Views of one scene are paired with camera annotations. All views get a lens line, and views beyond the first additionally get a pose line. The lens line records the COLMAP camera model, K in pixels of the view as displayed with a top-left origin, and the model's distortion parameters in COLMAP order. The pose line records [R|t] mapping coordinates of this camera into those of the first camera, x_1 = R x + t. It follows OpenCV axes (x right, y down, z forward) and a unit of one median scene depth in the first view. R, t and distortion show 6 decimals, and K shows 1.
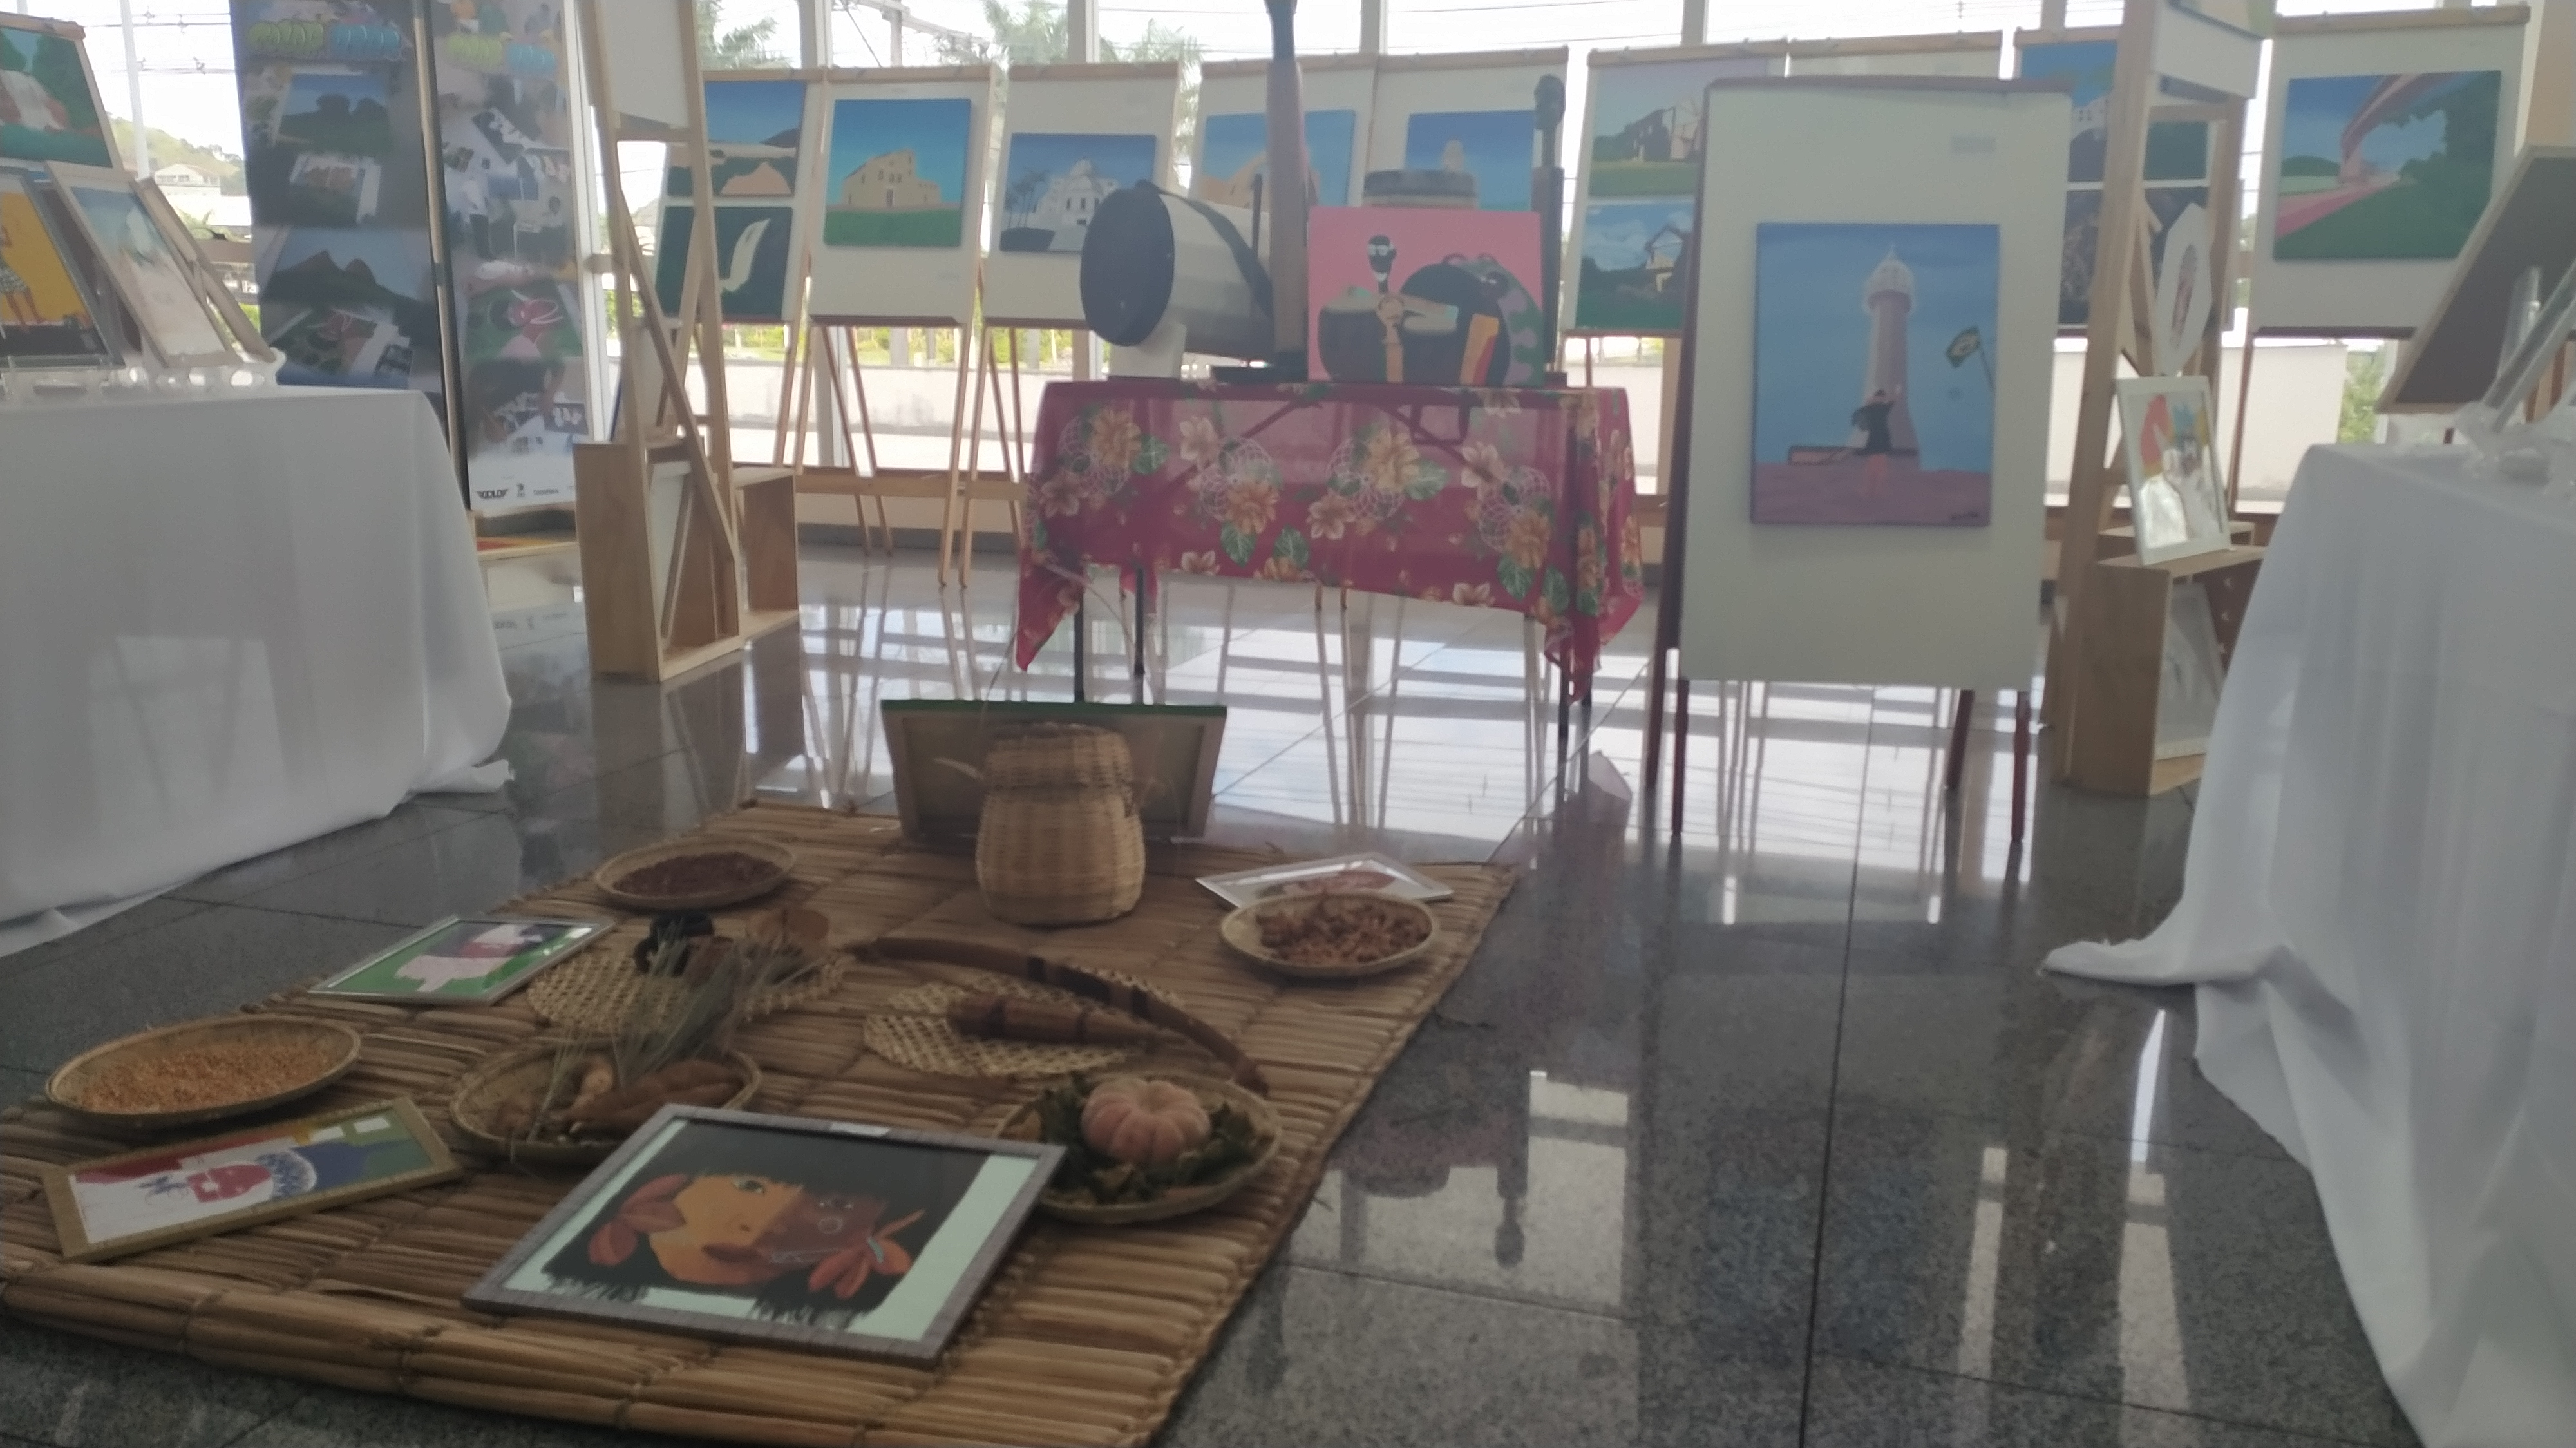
lens RADIAL K [[1916.3, 0, 1291.6], [0, 1916.3, 725.4], [0, 0, 1]] dist [0.052440, -0.048029]
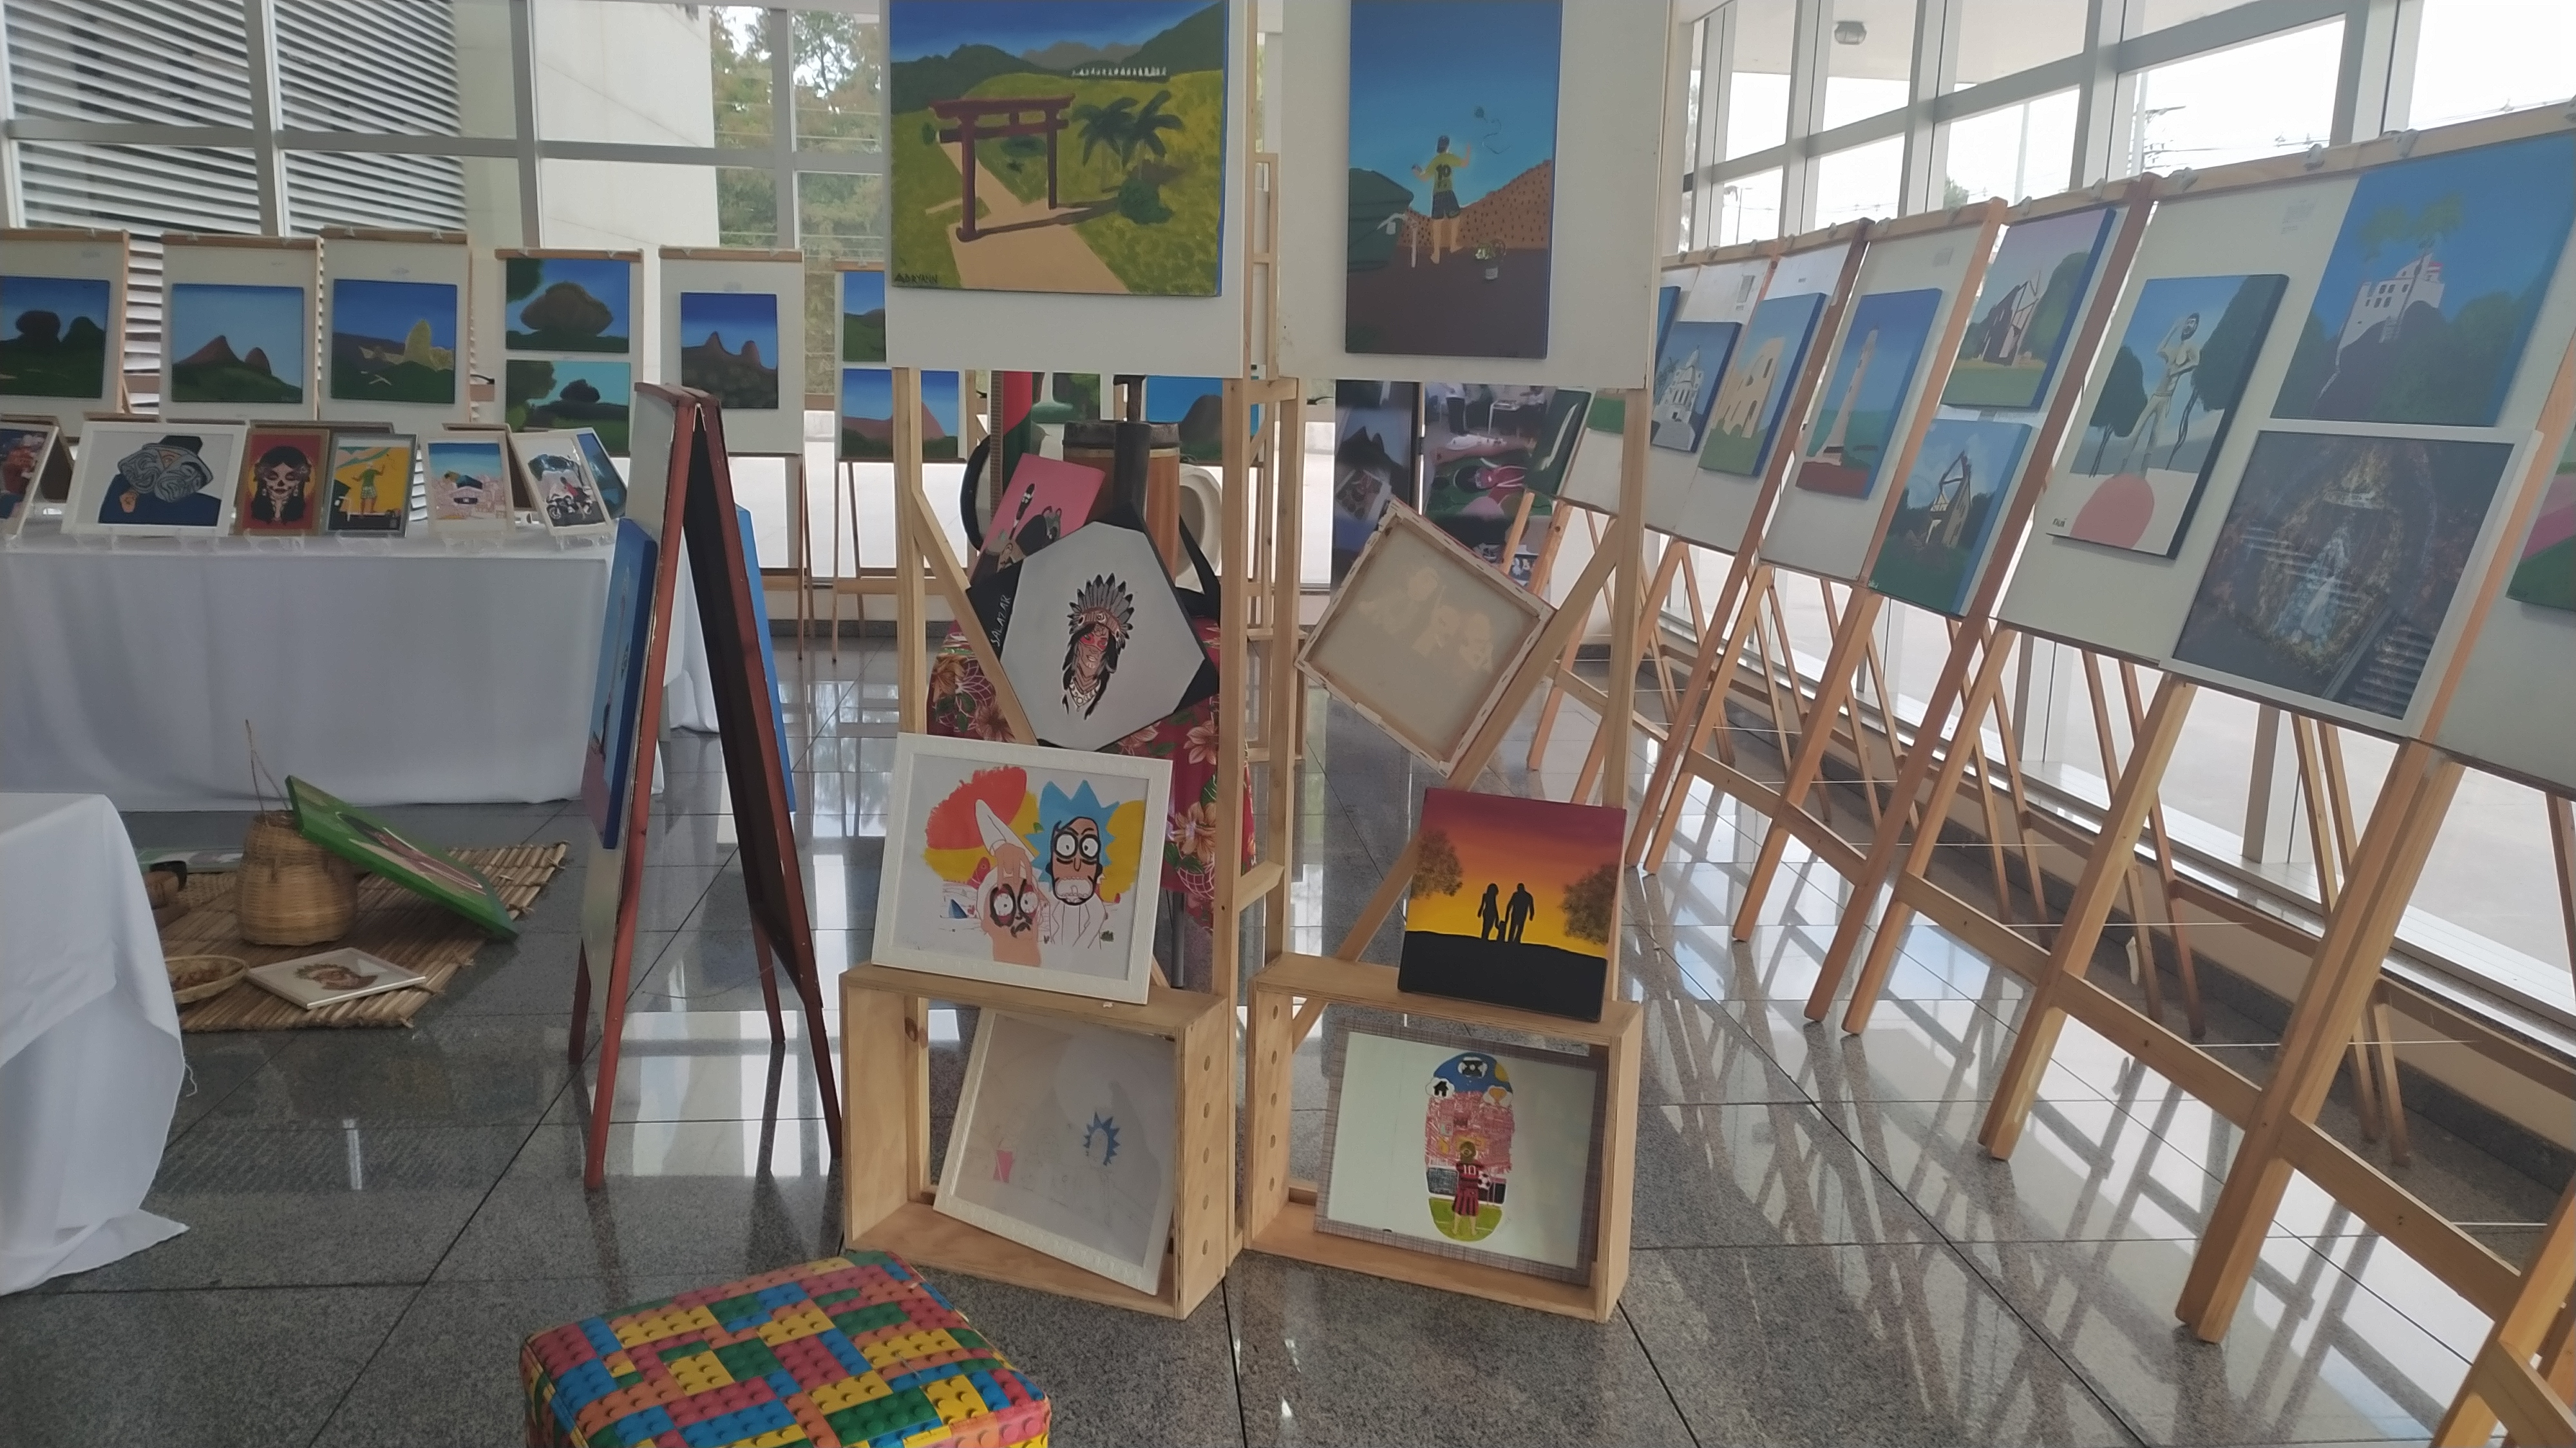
lens RADIAL K [[1916.3, 0, 1283.4], [0, 1916.3, 721.8], [0, 0, 1]] dist [0.052440, -0.048029]
pose [[0.412173, 0.169590, -0.895183, 0.816231], [-0.200304, 0.975352, 0.092551, -0.197940], [0.888815, 0.141162, 0.435983, 0.539705]]
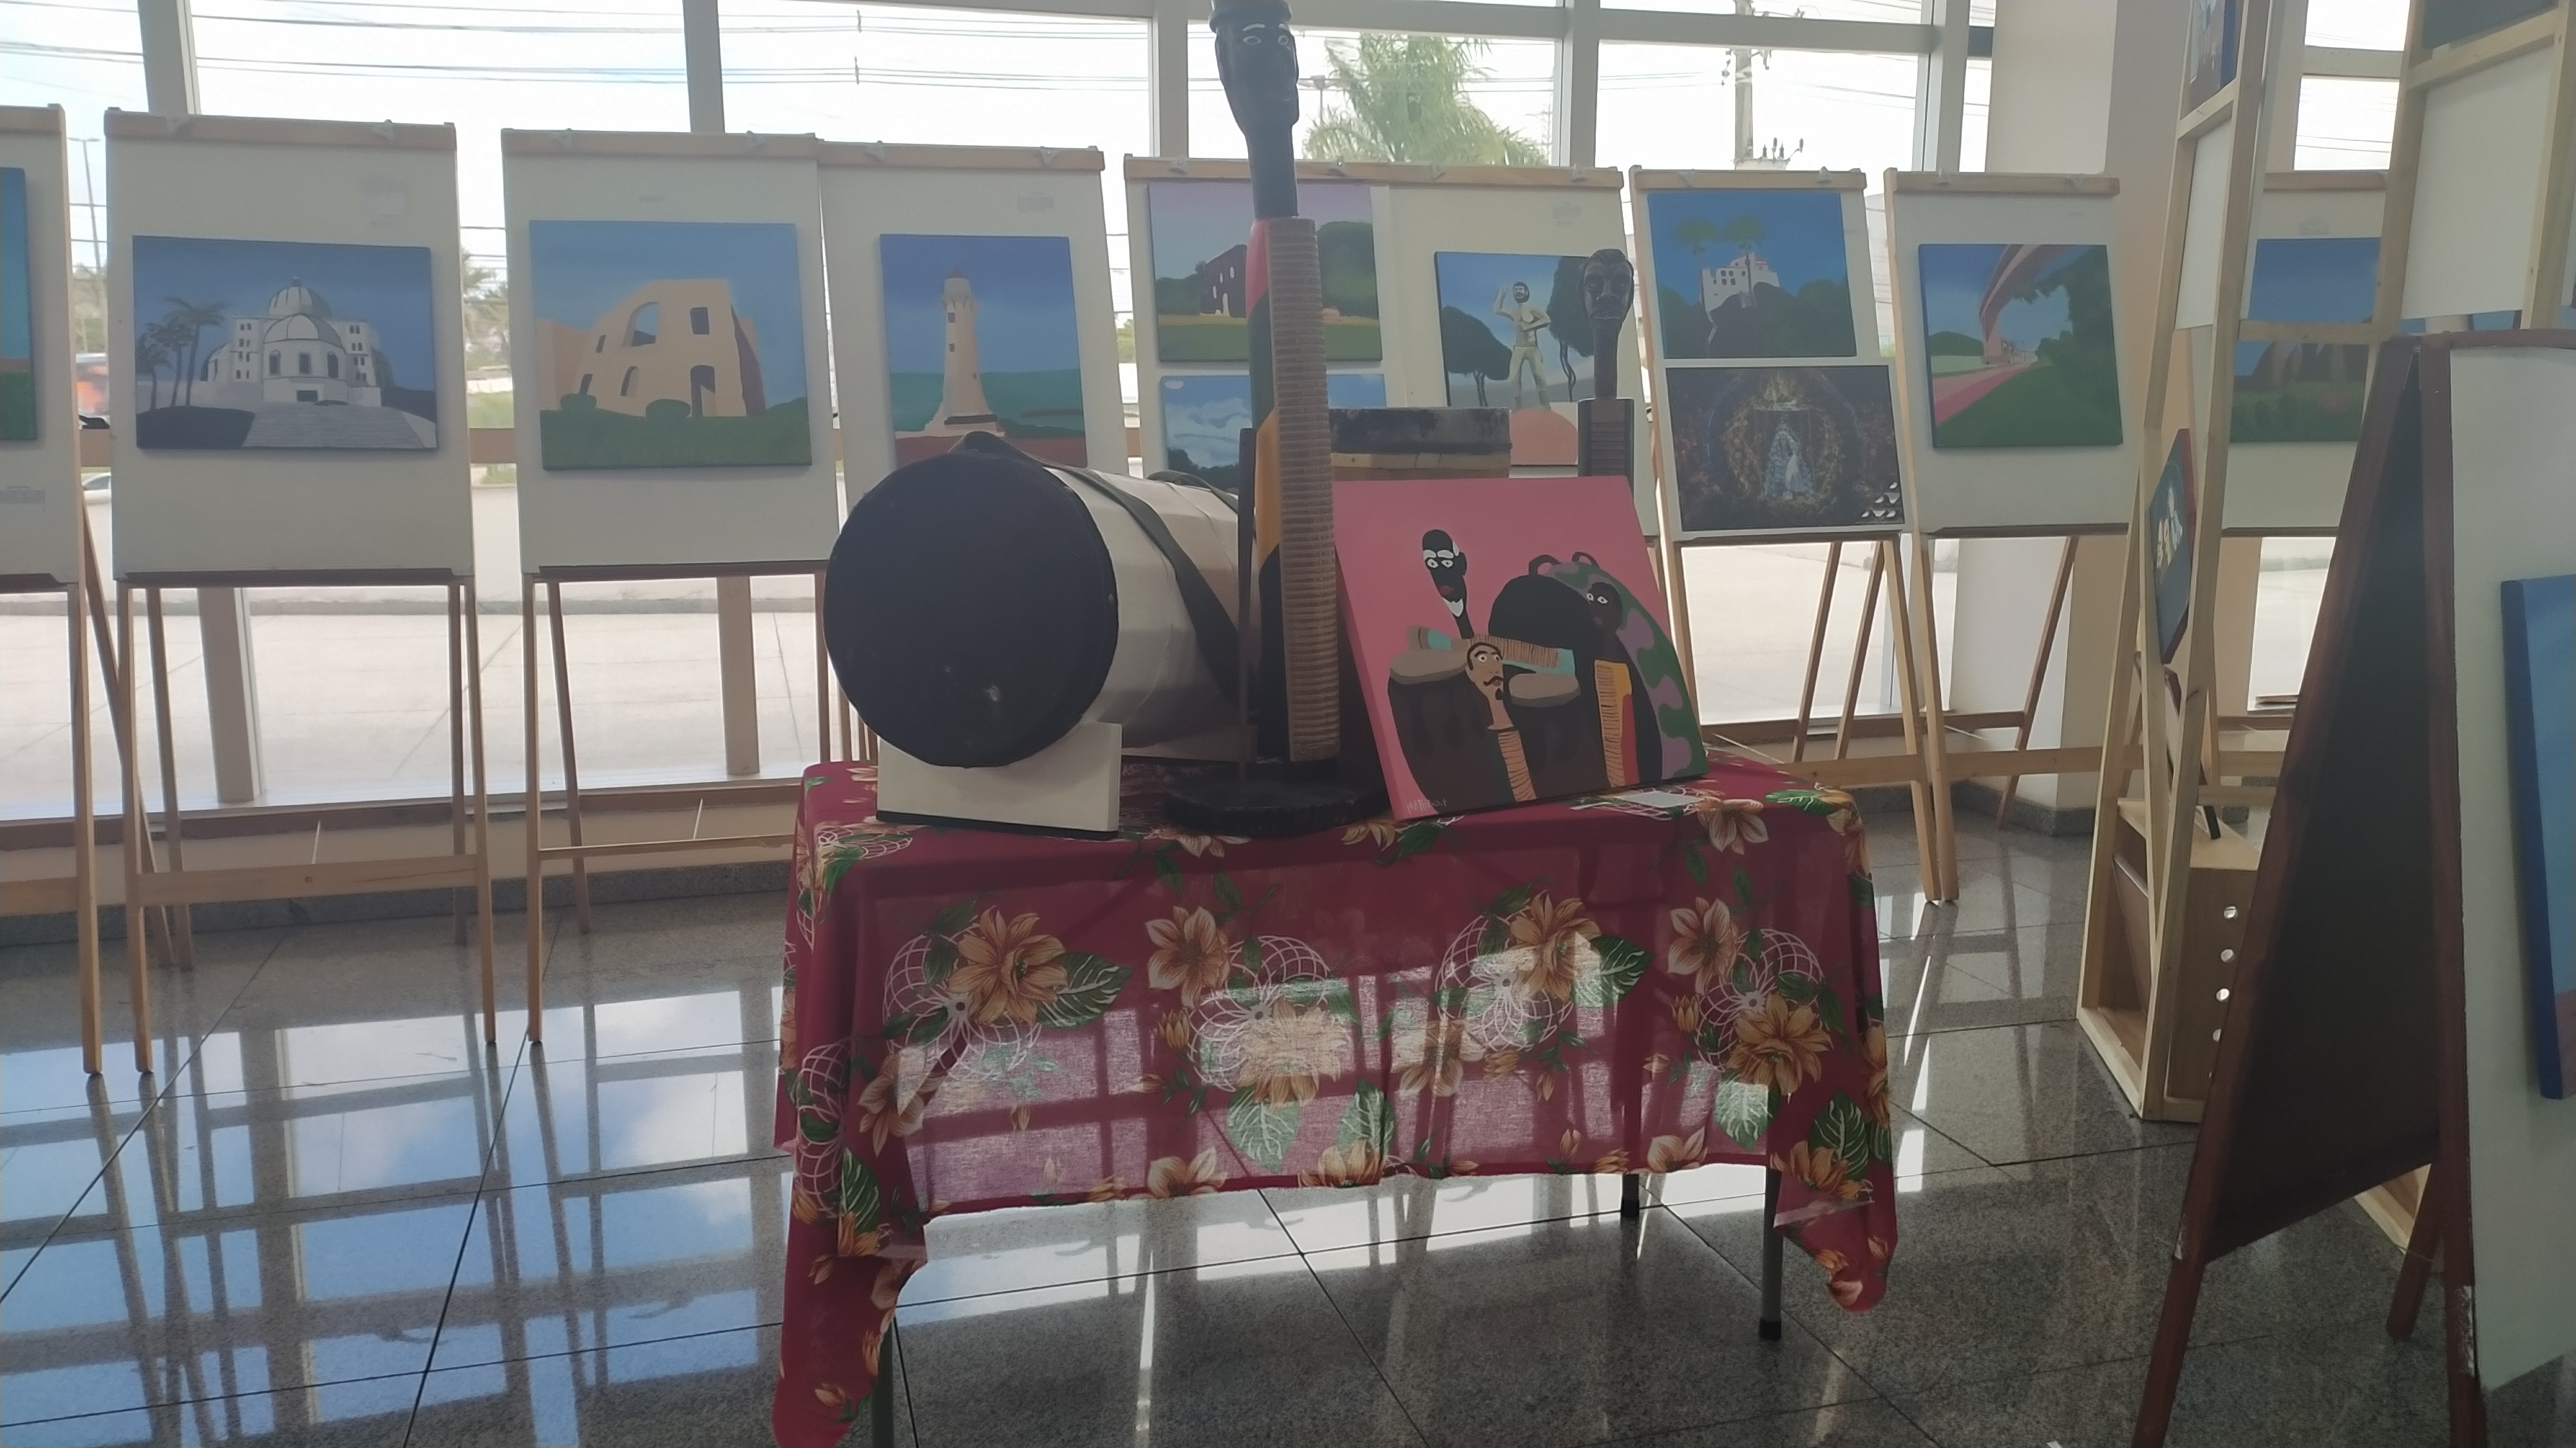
lens RADIAL K [[1916.3, 0, 1292.1], [0, 1916.3, 728.1], [0, 0, 1]] dist [0.052440, -0.048029]
pose [[0.825052, -0.110903, 0.554067, -0.234867], [0.121265, 0.992455, 0.018078, -0.167621], [-0.551892, 0.052274, 0.832276, 0.445328]]
